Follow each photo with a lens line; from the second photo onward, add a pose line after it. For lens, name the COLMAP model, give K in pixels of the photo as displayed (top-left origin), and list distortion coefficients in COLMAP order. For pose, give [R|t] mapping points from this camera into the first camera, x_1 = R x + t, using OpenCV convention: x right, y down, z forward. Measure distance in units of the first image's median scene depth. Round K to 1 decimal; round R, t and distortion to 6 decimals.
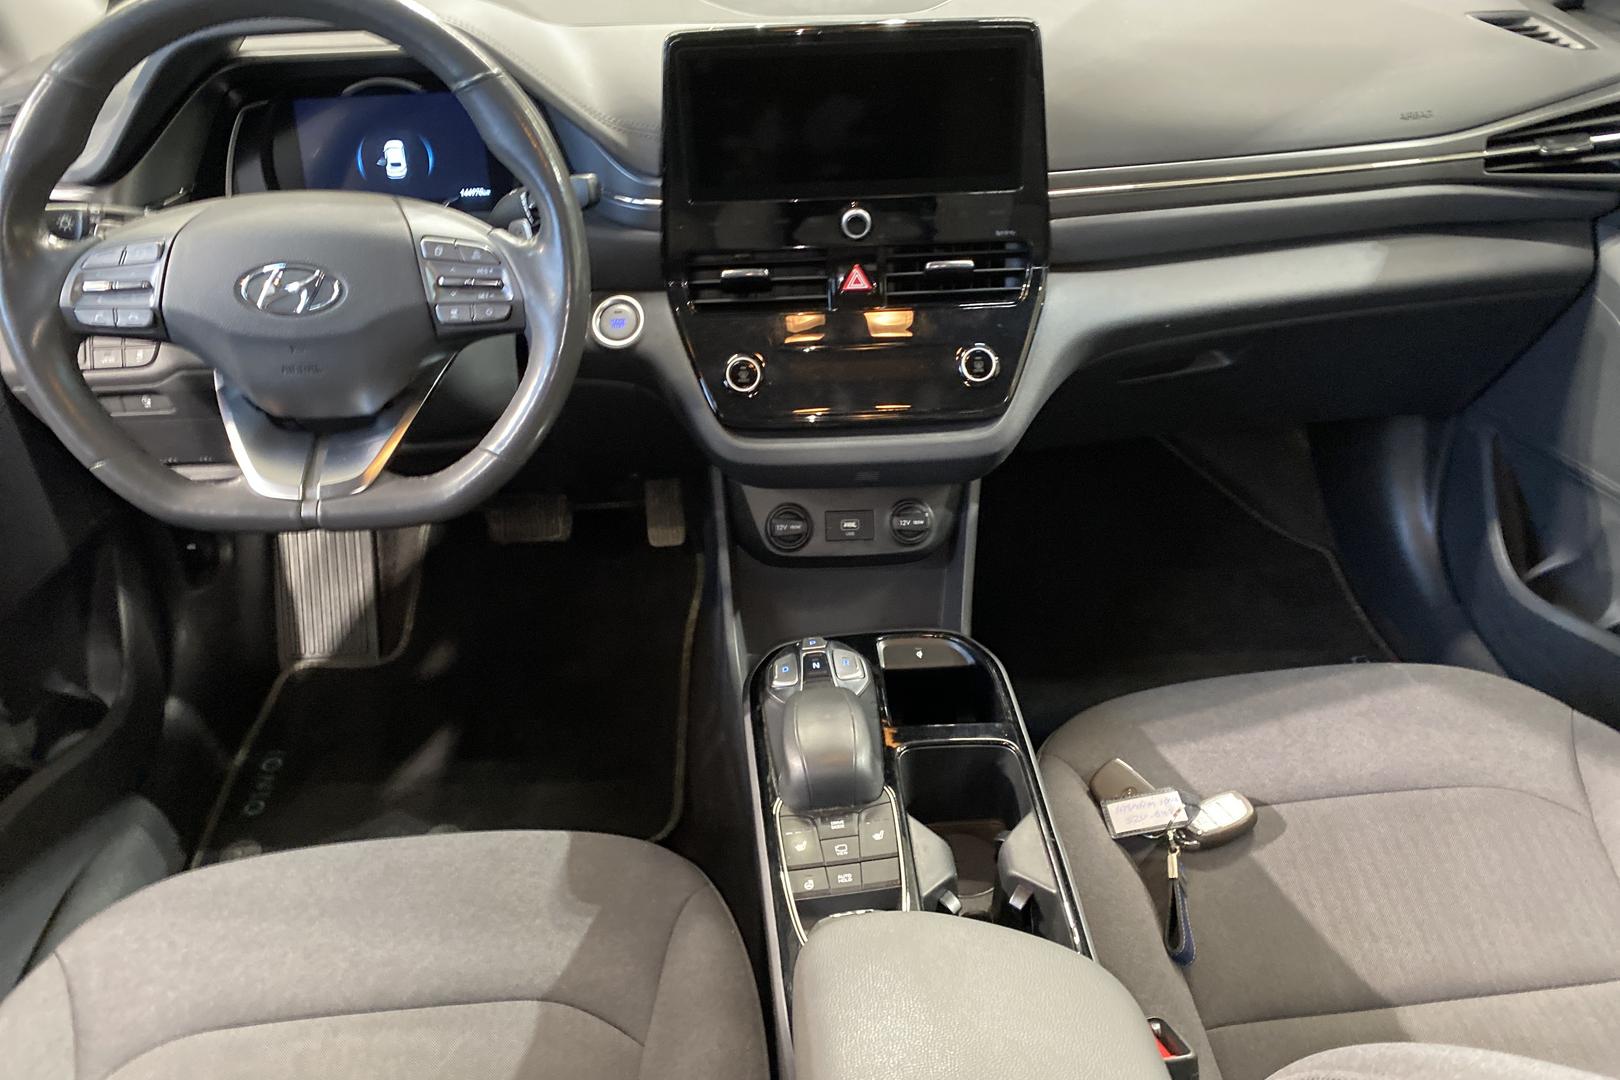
lens RADIAL K [[1229.6, 0, 810.0], [0, 1229.6, 540.0], [0, 0, 1]] dist [-0.000887, -0.001995]
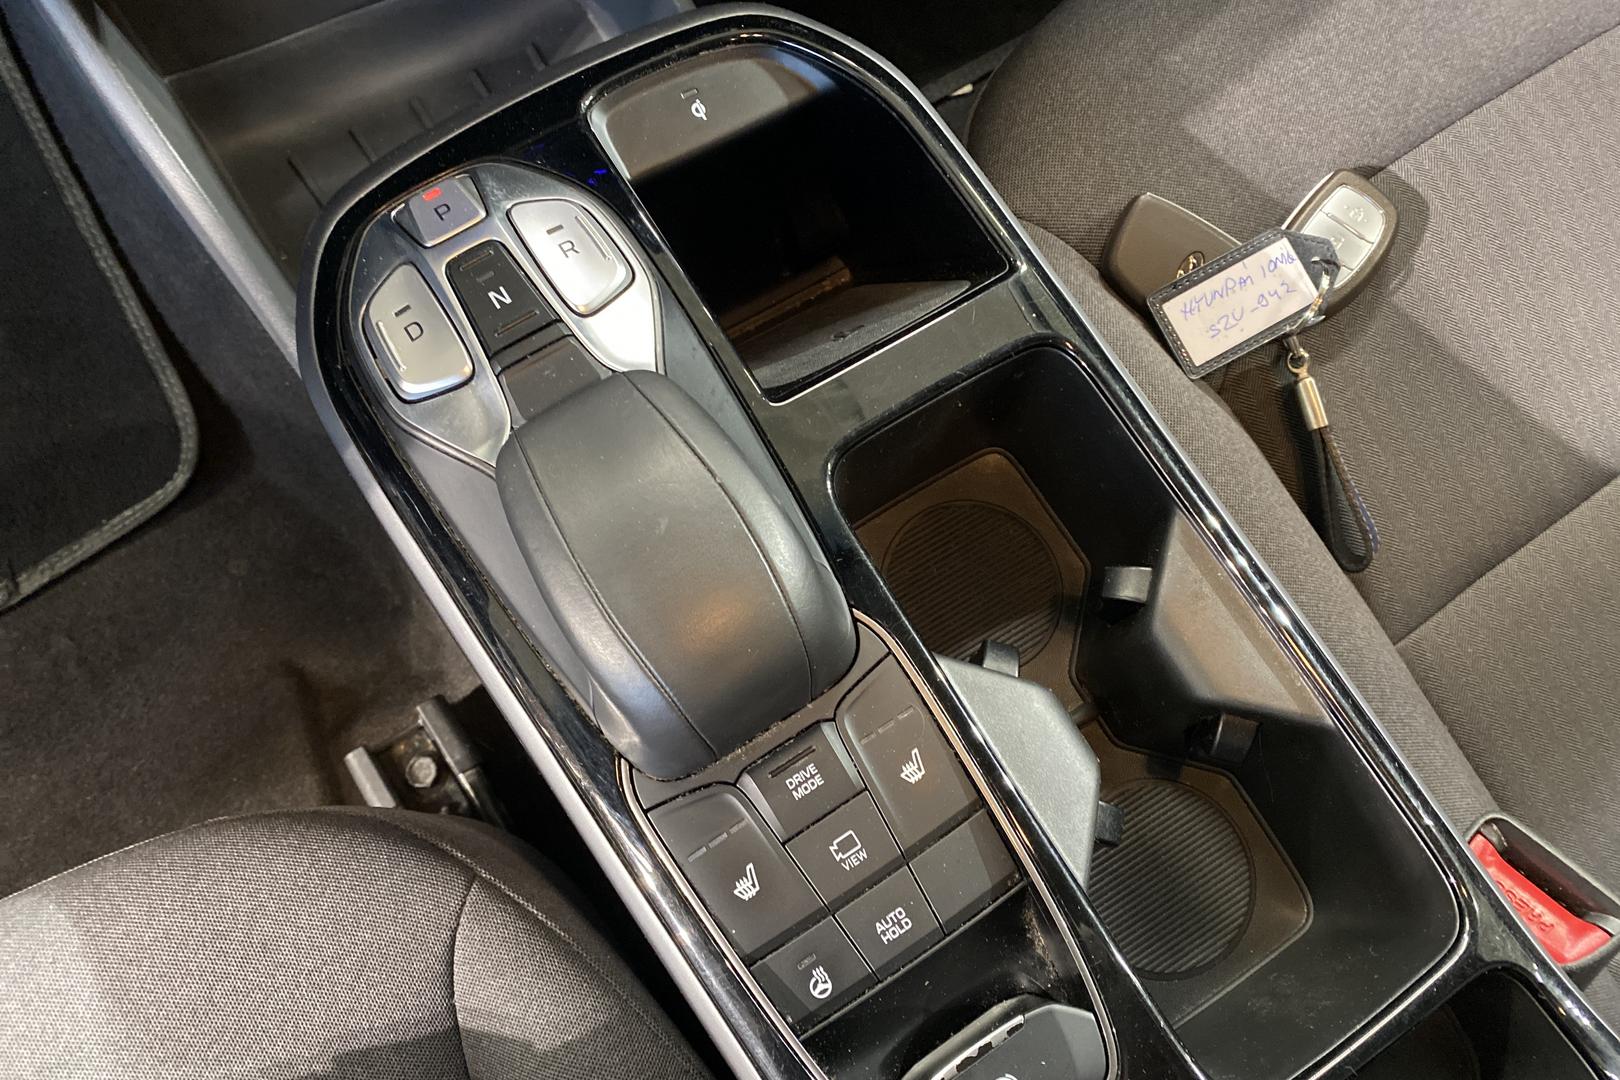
lens RADIAL K [[1229.6, 0, 810.0], [0, 1229.6, 540.0], [0, 0, 1]] dist [-0.000887, -0.001995]
pose [[0.873320, -0.429543, 0.229791, -0.030592], [0.162381, 0.701415, 0.694010, -0.085385], [-0.459286, -0.568779, 0.682310, 0.755321]]
